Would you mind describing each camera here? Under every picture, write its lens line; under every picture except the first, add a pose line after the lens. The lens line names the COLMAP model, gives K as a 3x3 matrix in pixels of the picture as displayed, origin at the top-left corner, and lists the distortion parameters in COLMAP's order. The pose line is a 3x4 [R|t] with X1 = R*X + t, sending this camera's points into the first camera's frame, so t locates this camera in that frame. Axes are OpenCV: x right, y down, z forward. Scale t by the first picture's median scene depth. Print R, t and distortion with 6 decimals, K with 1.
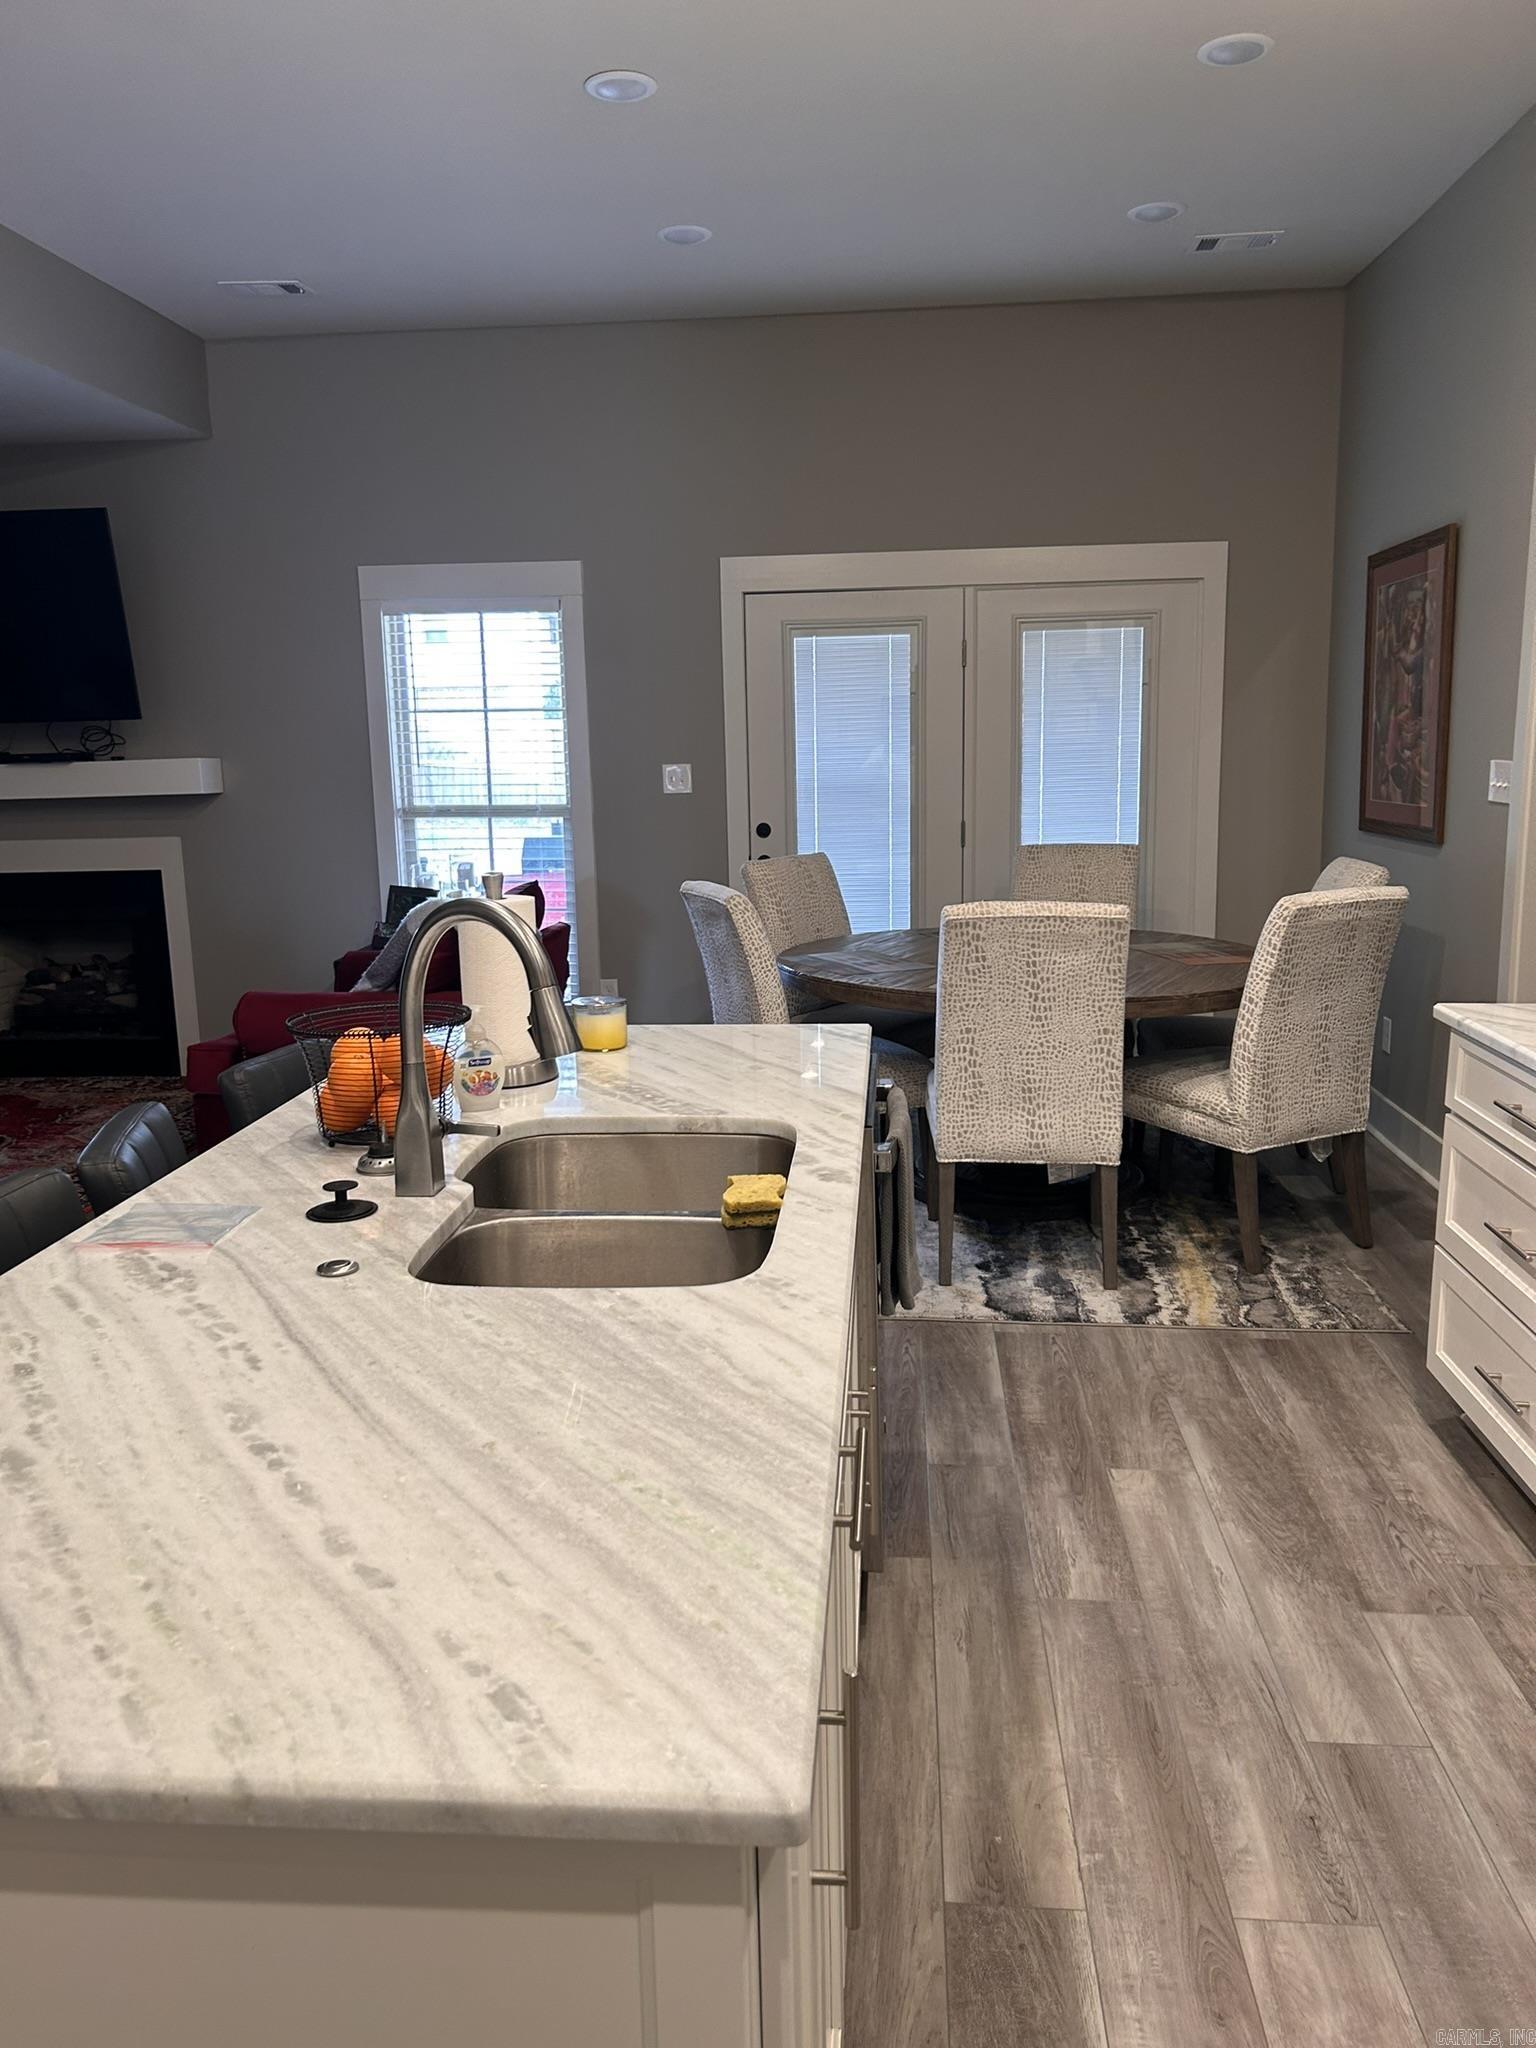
lens RADIAL K [[1541.5, 0, 756.1], [0, 1541.5, 1001.0], [0, 0, 1]] dist [0.042943, -0.050682]
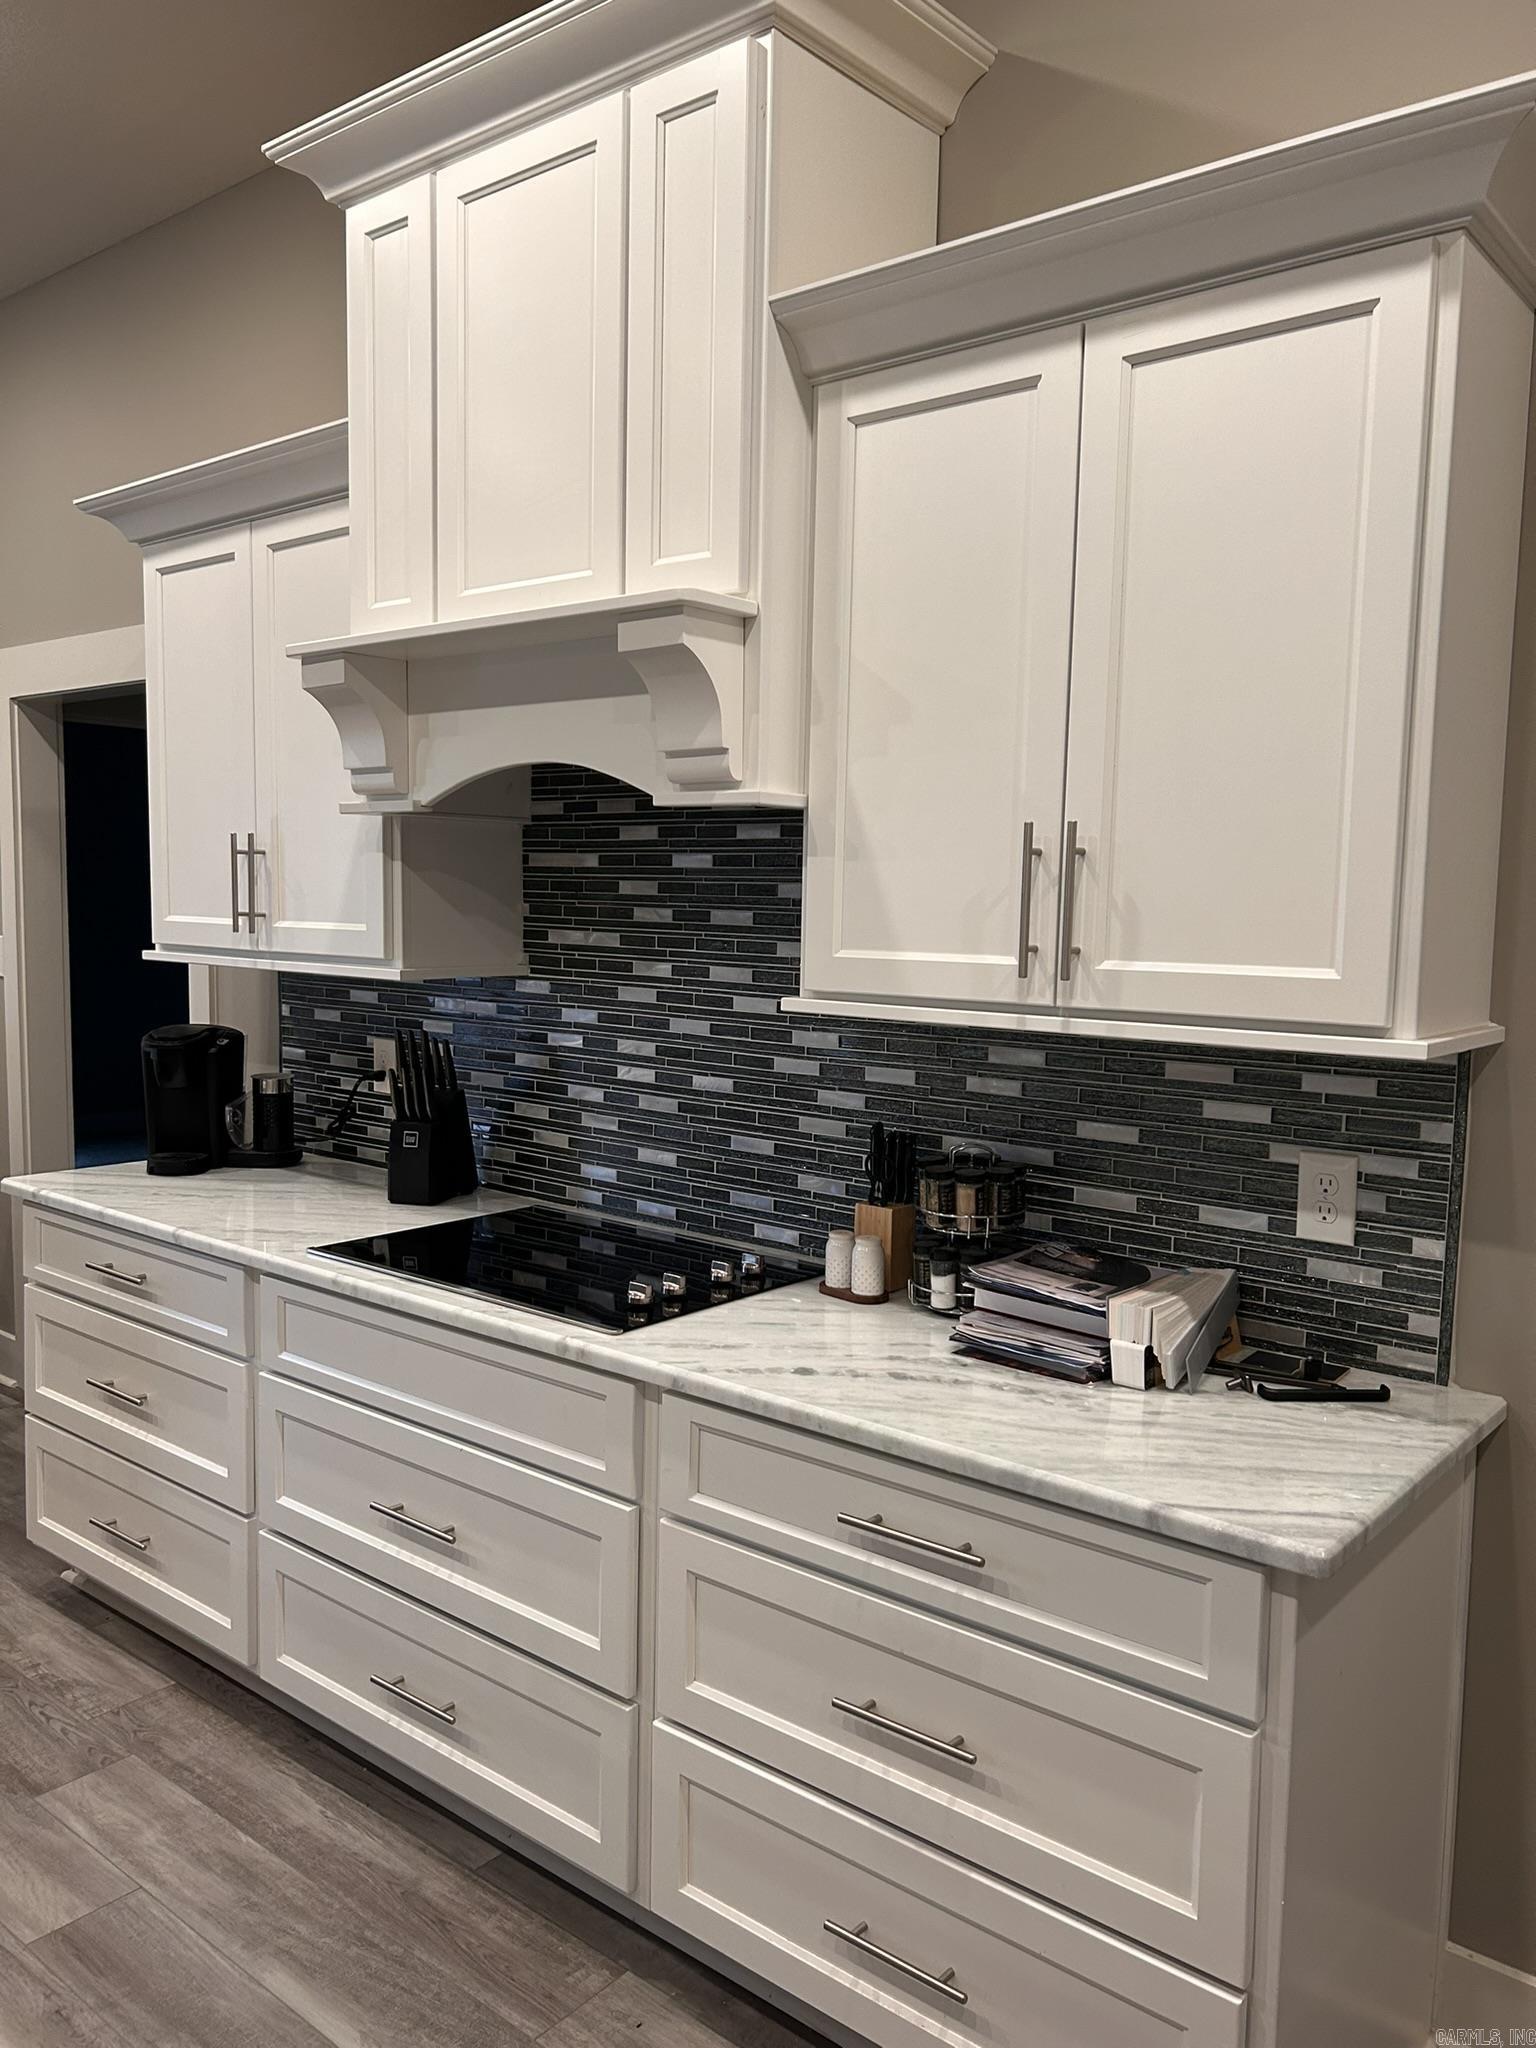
lens RADIAL K [[1541.5, 0, 761.5], [0, 1541.5, 1041.5], [0, 0, 1]] dist [0.042943, -0.050682]
pose [[0.564788, -0.050144, 0.823711, -0.127115], [0.110837, 0.993718, -0.015503, -0.018299], [-0.817759, 0.100053, 0.566798, 0.006200]]
